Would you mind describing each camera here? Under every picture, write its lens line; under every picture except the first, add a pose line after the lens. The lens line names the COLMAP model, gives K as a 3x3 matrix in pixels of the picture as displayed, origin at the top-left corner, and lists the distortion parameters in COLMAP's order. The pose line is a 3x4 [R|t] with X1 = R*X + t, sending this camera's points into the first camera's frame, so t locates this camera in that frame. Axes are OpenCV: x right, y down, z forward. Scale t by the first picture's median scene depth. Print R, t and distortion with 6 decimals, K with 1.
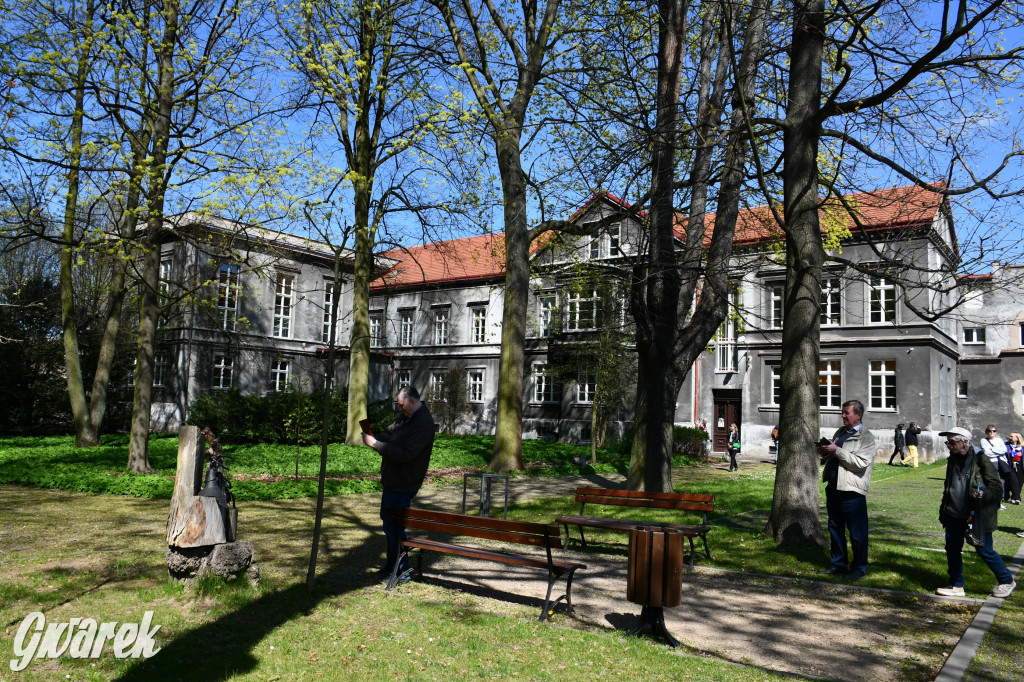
lens RADIAL K [[780.8, 0, 502.1], [0, 780.8, 343.6], [0, 0, 1]] dist [-0.025517, 0.002258]
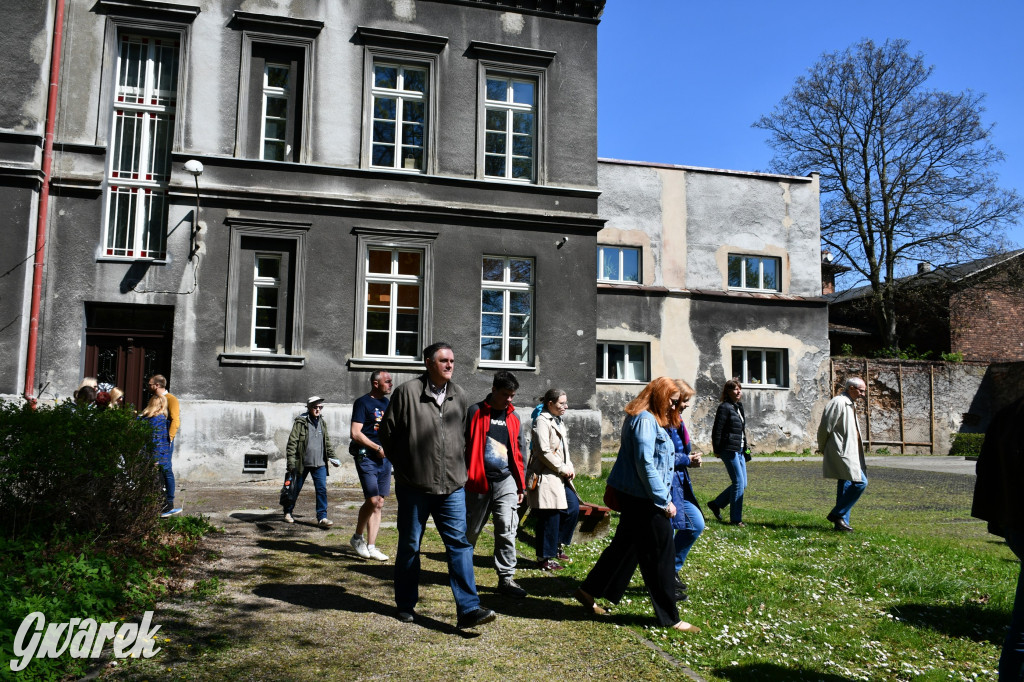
lens RADIAL K [[780.8, 0, 502.1], [0, 780.8, 343.6], [0, 0, 1]] dist [-0.025517, 0.002258]
pose [[0.634966, 0.047813, 0.771059, 0.117863], [-0.067504, 0.997699, -0.006278, 0.067896], [-0.769585, -0.048063, 0.636733, 0.632806]]
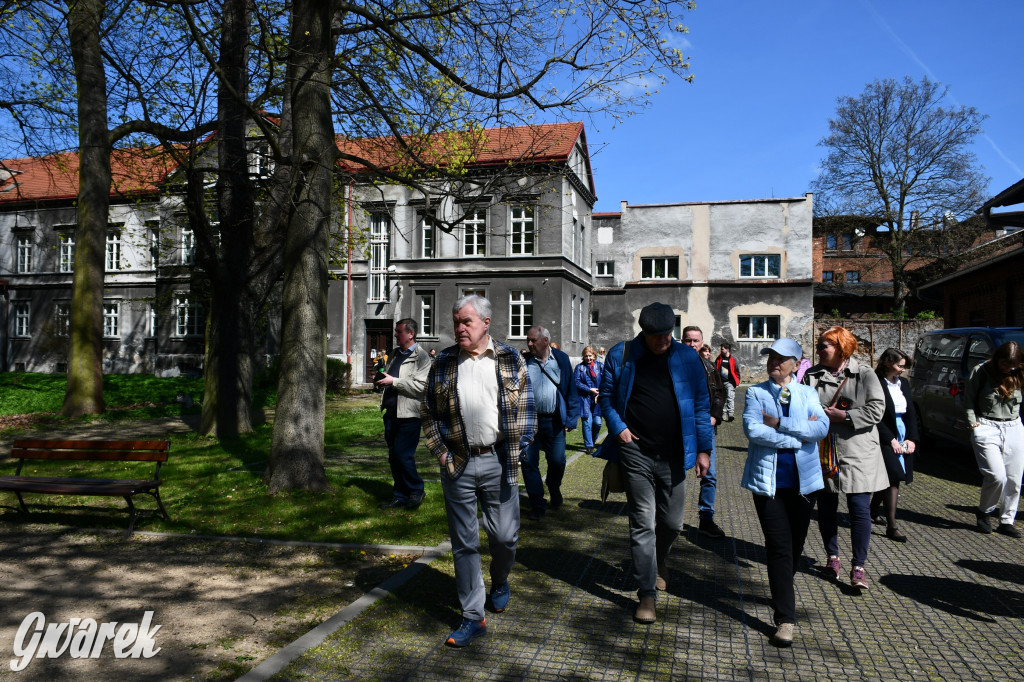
lens RADIAL K [[780.8, 0, 502.1], [0, 780.8, 343.6], [0, 0, 1]] dist [-0.025517, 0.002258]
pose [[0.926484, -0.020321, 0.375784, 0.062686], [-0.011784, 0.996485, 0.082938, 0.005482], [-0.376149, -0.081269, 0.922988, 0.031308]]
